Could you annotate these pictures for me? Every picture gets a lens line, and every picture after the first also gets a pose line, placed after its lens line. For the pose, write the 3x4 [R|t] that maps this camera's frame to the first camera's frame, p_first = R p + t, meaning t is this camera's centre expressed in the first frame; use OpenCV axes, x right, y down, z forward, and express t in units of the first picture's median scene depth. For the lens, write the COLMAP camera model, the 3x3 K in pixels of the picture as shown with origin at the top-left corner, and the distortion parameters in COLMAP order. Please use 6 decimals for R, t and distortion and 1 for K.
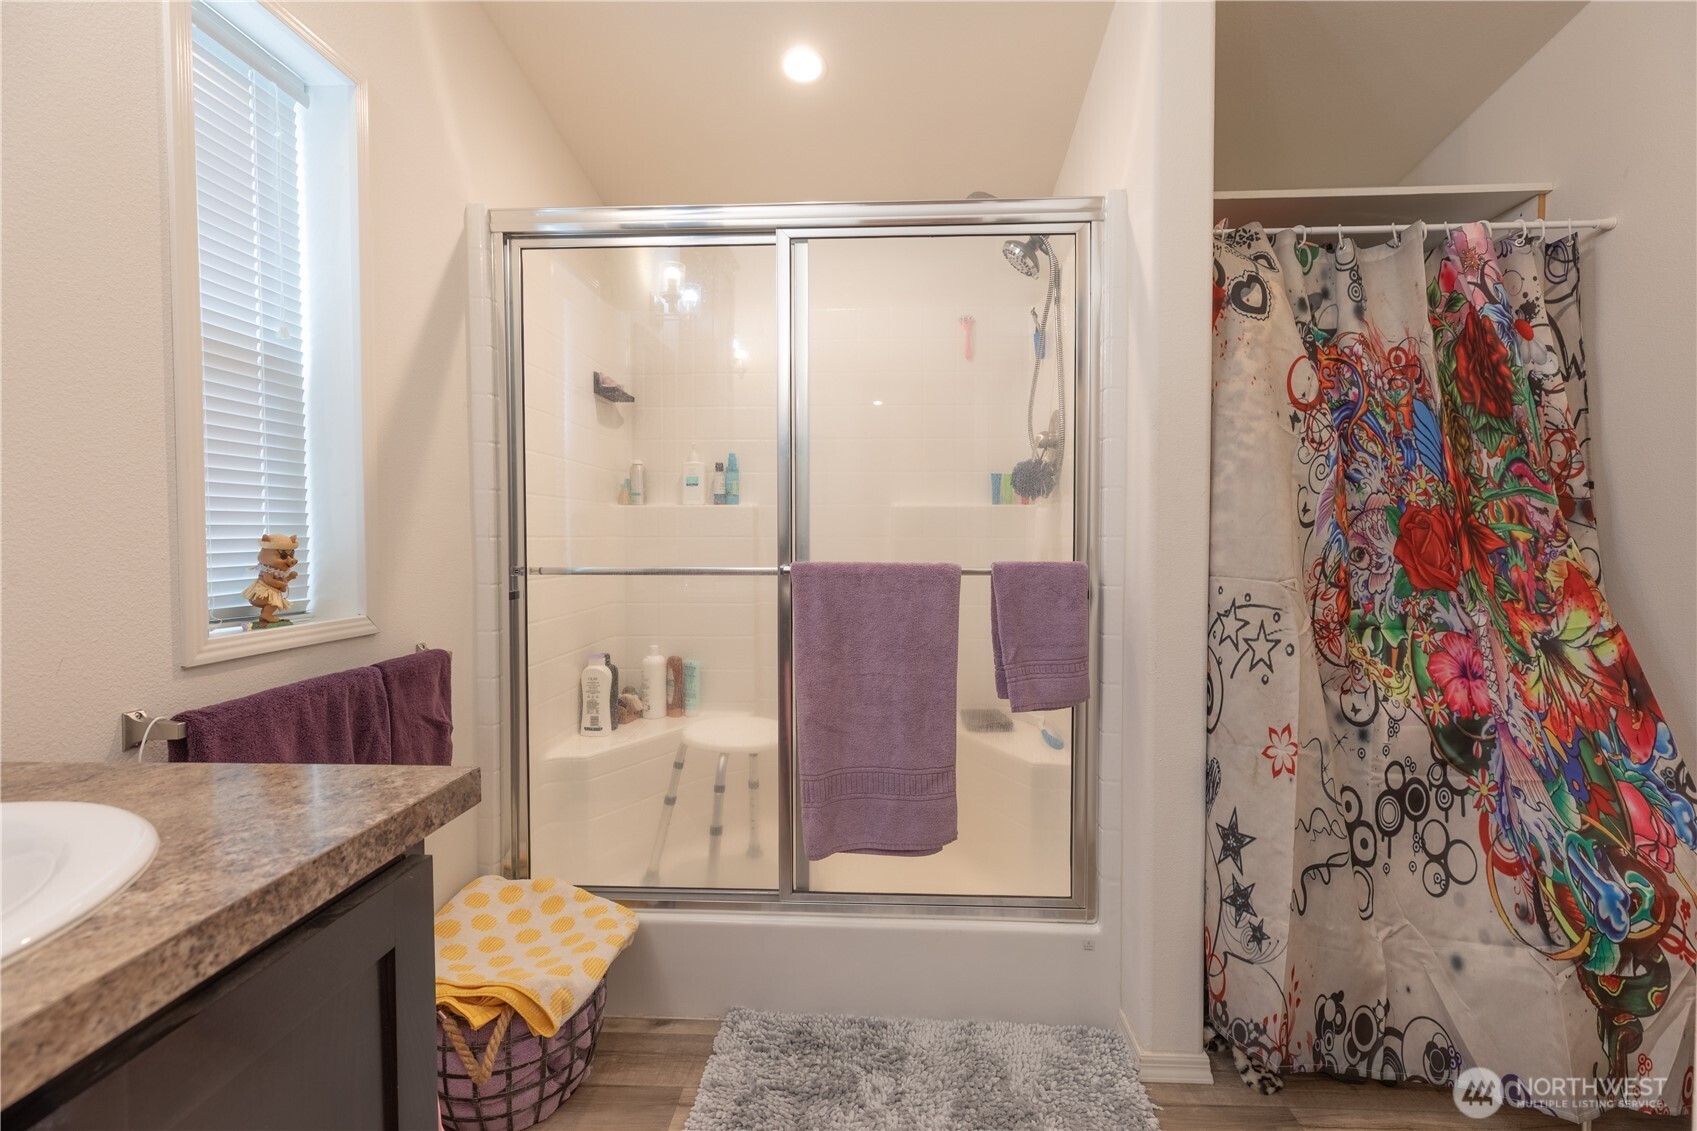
lens RADIAL K [[817.0, 0, 848.5], [0, 817.0, 565.5], [0, 0, 1]] dist [0.001743, 0.000167]
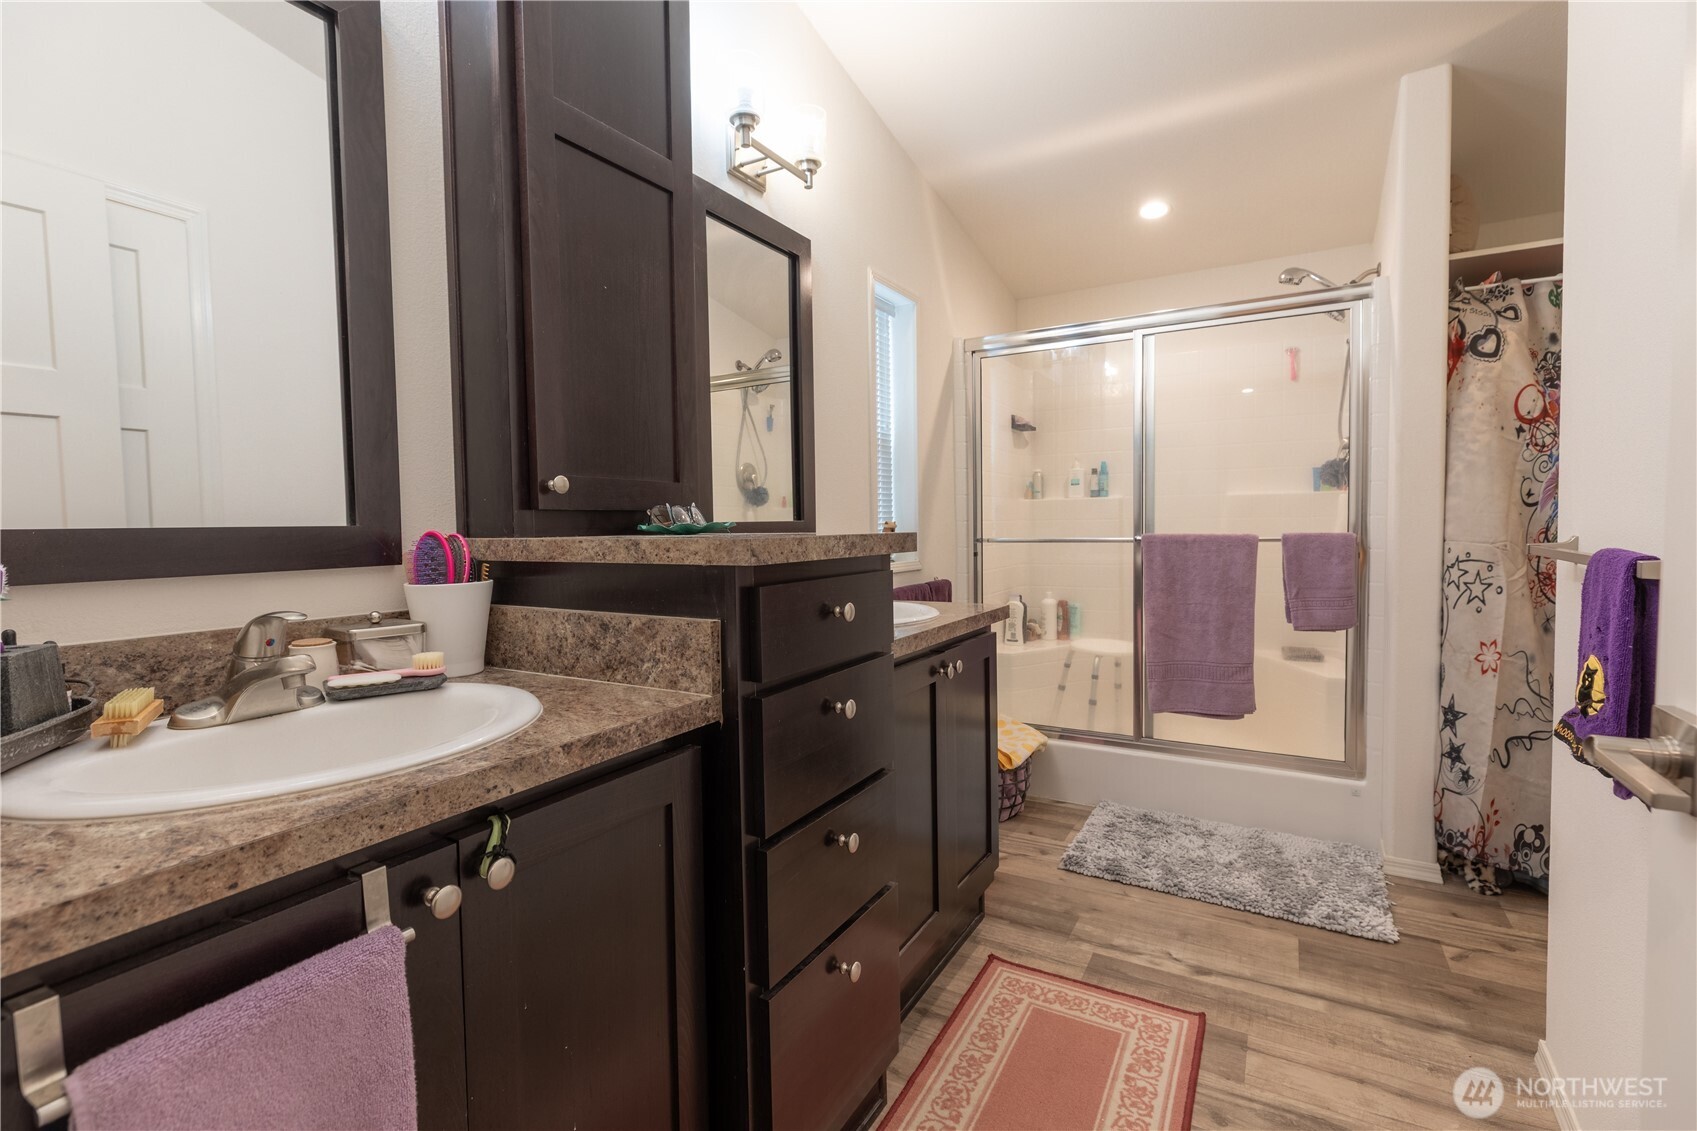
lens RADIAL K [[757.3, 0, 851.1], [0, 757.3, 556.6], [0, 0, 1]] dist [0.002783, 0.000013]
pose [[0.896416, 0.006773, -0.443161, 0.090745], [-0.001095, 0.999914, 0.013066, 0.024242], [0.443211, -0.011227, 0.896347, -0.699053]]
